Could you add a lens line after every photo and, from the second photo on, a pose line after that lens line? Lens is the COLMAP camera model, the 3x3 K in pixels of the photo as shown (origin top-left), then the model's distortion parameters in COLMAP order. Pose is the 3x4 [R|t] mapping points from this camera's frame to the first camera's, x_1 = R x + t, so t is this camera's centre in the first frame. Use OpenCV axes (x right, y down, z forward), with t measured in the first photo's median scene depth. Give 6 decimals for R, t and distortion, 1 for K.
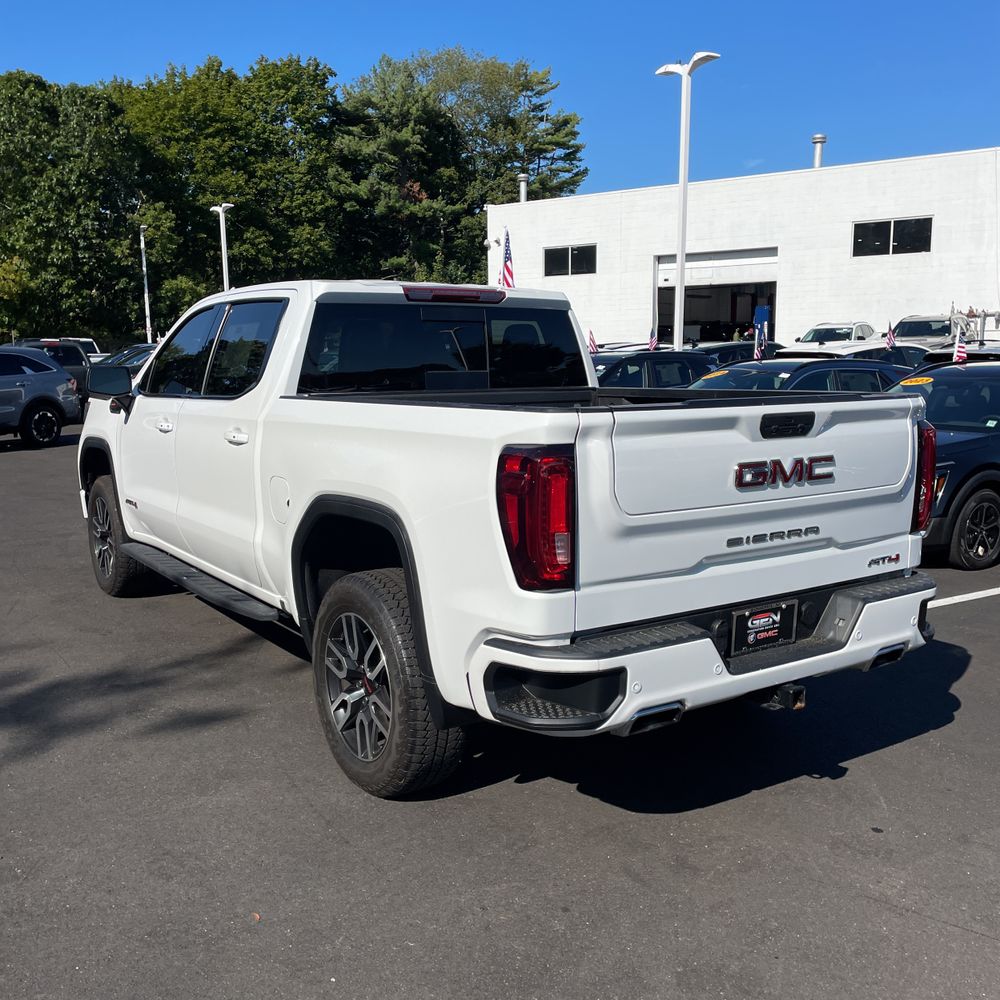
lens RADIAL K [[1025.1, 0, 500.0], [0, 1025.1, 500.0], [0, 0, 1]] dist [0.085838, -0.134838]
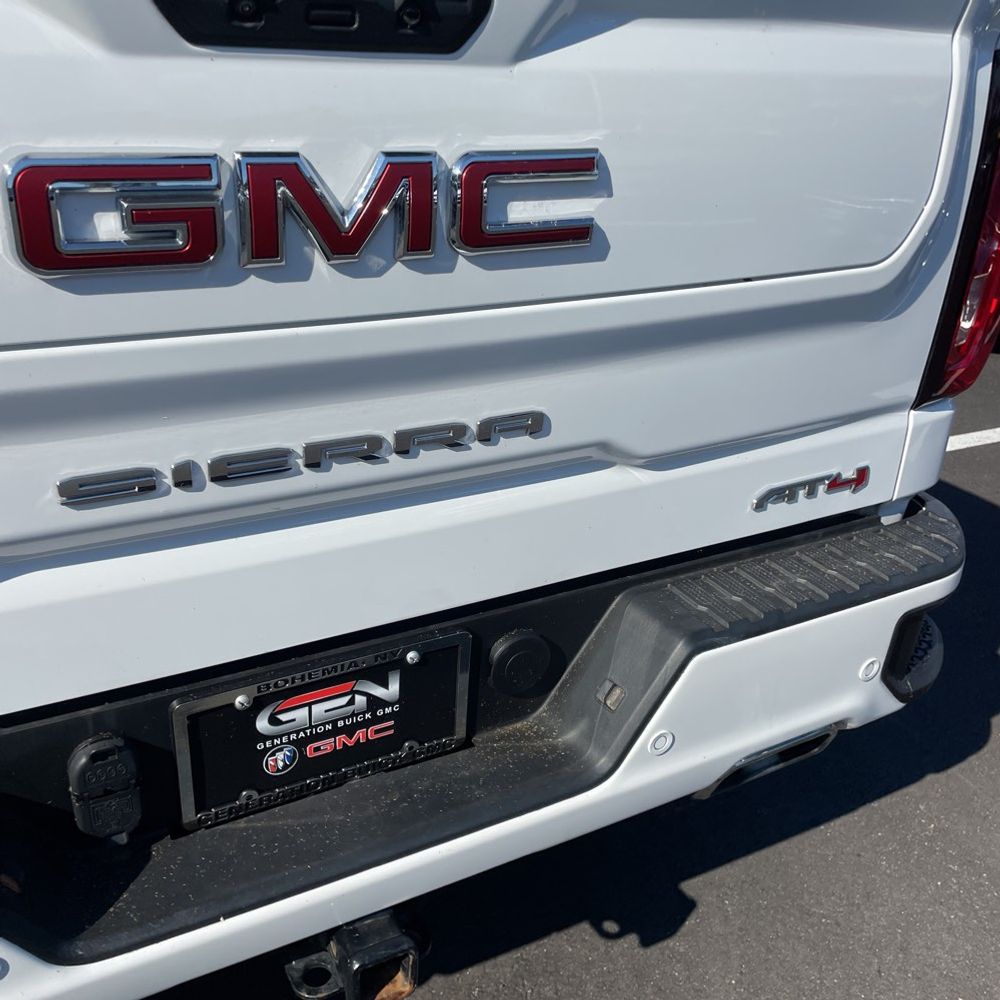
lens RADIAL K [[1025.1, 0, 500.0], [0, 1025.1, 500.0], [0, 0, 1]] dist [0.085838, -0.134838]
pose [[0.992795, 0.081627, -0.087719, 0.238362], [-0.053661, 0.957438, 0.283605, -0.023089], [0.107135, -0.276855, 0.954921, 0.528864]]
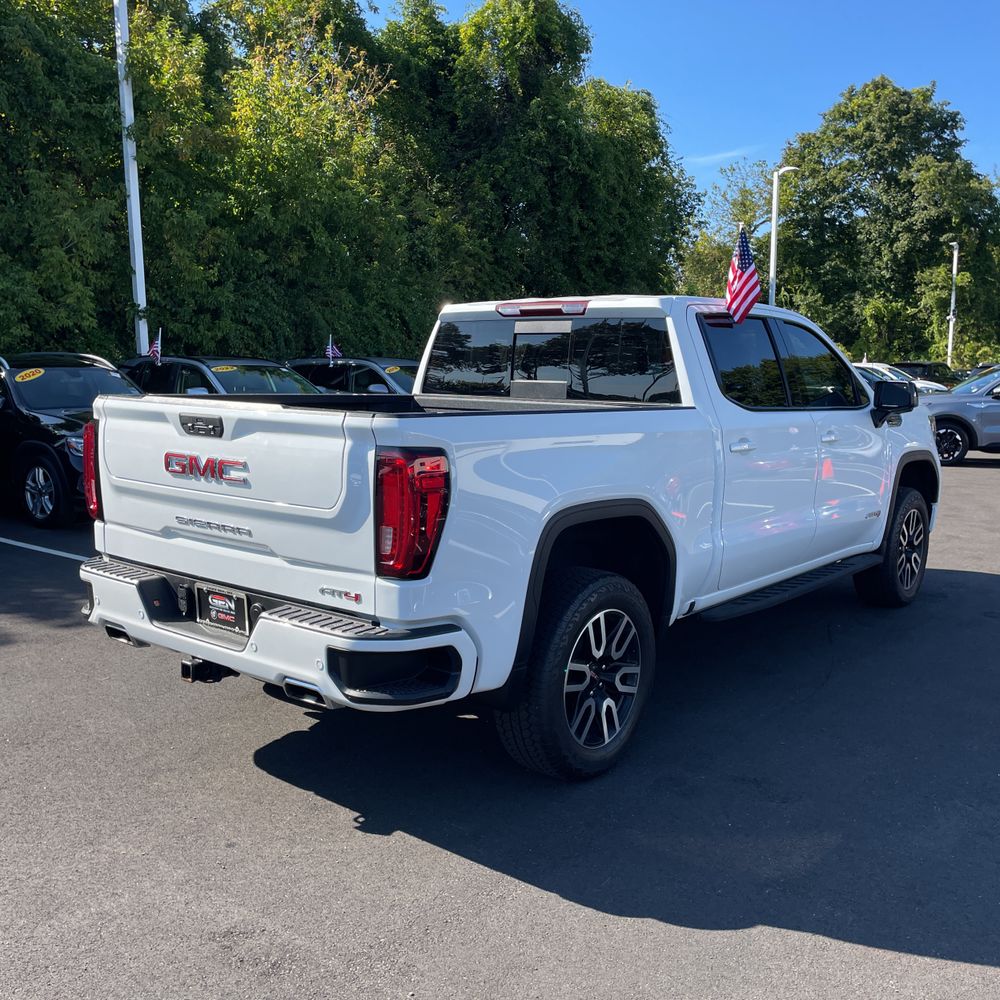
lens RADIAL K [[1025.1, 0, 500.0], [0, 1025.1, 500.0], [0, 0, 1]] dist [0.085838, -0.134838]
pose [[0.278933, 0.133759, -0.950950, 0.999149], [-0.150668, 0.984084, 0.094225, -0.102246], [0.948417, 0.116996, 0.294647, 0.685281]]
